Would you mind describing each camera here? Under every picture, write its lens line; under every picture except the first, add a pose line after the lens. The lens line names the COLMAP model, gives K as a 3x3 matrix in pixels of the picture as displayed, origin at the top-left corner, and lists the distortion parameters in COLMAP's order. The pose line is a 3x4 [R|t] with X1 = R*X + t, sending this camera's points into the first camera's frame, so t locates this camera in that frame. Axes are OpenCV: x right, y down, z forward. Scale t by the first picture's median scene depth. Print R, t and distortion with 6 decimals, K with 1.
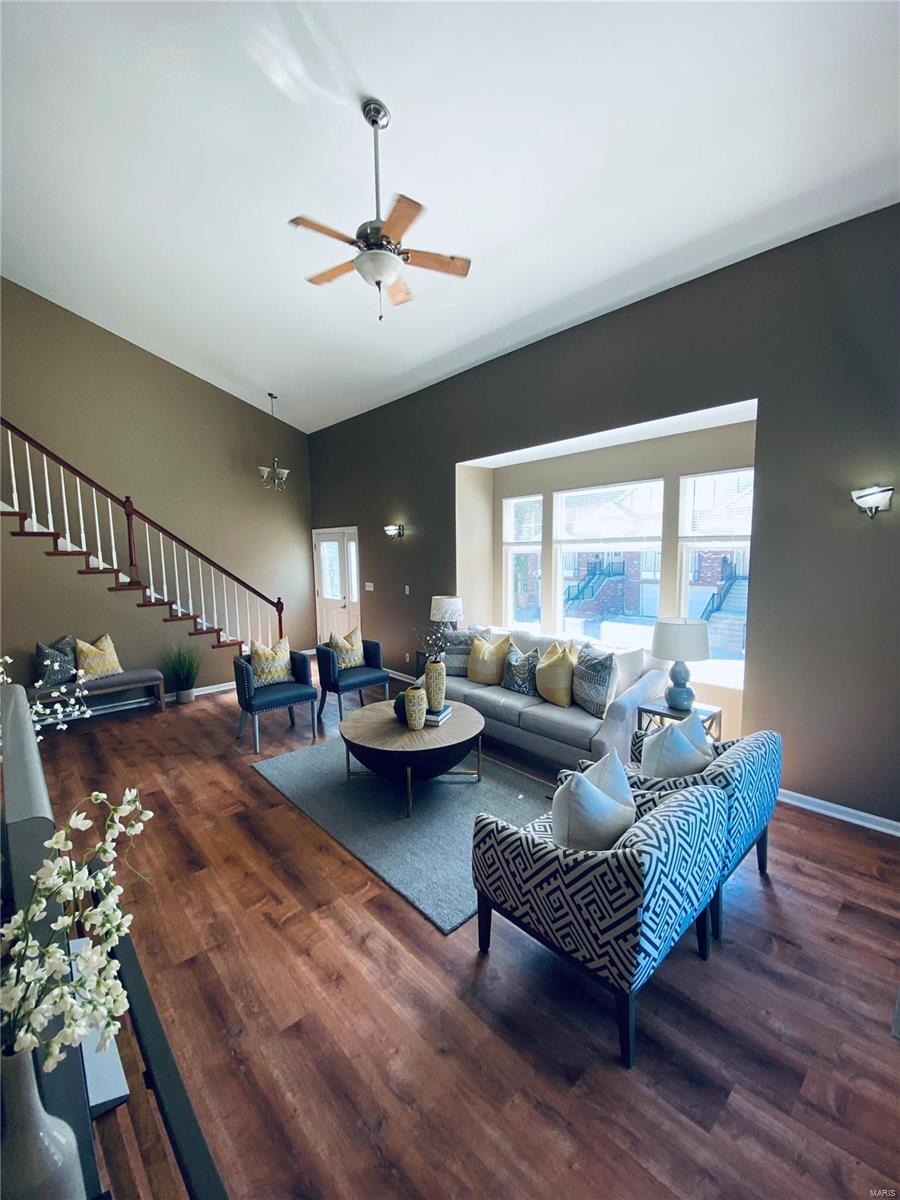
lens RADIAL K [[485.5, 0, 452.0], [0, 485.5, 595.8], [0, 0, 1]] dist [0.036784, -0.031351]
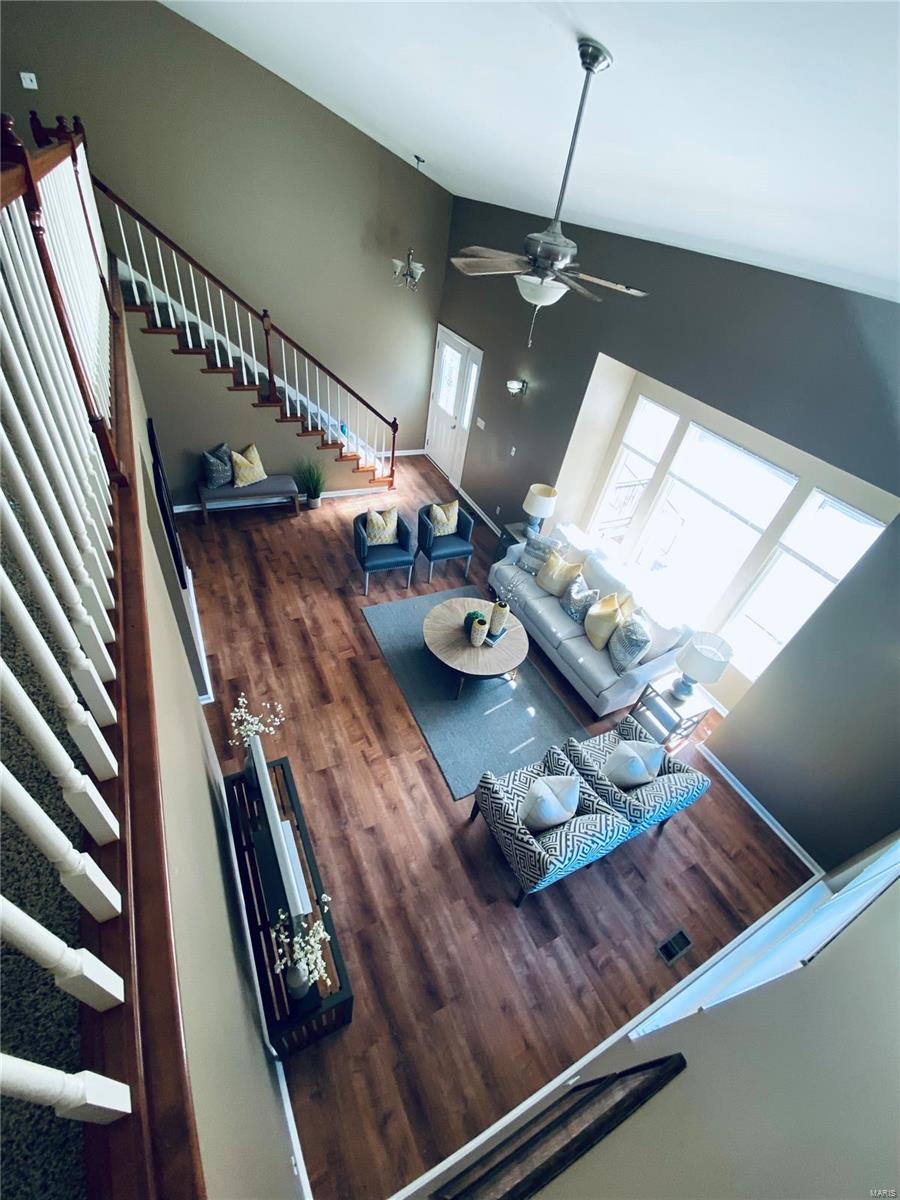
lens RADIAL K [[485.5, 0, 452.0], [0, 485.5, 595.8], [0, 0, 1]] dist [0.036784, -0.031351]
pose [[0.950448, 0.293406, -0.102768, -0.042555], [-0.185516, 0.800545, 0.569835, -0.655650], [0.249464, -0.522534, 0.815308, -0.046514]]
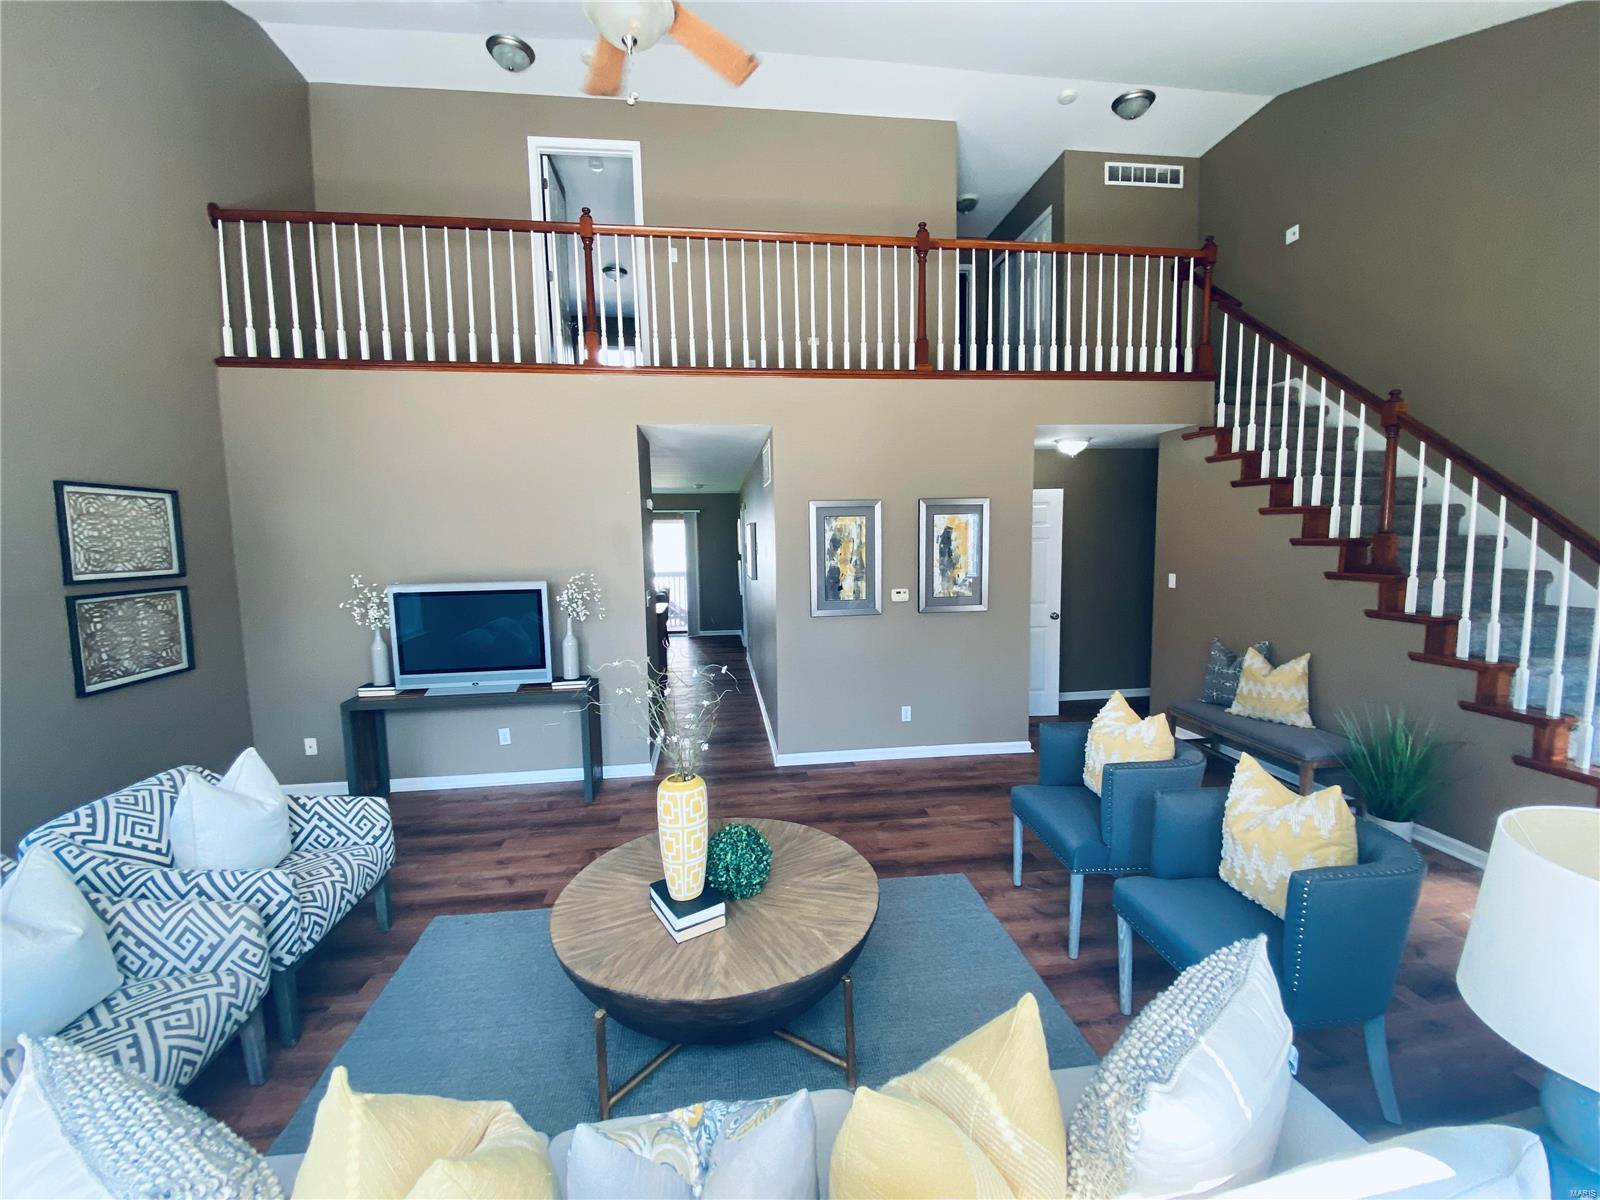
lens RADIAL K [[647.3, 0, 800.0], [0, 647.3, 600.0], [0, 0, 1]] dist [0.036784, -0.031351]
pose [[-0.580759, 0.104056, -0.807398, 0.391556], [-0.048403, 0.985629, 0.161842, -0.126004], [0.812635, 0.133071, -0.567376, 1.597271]]
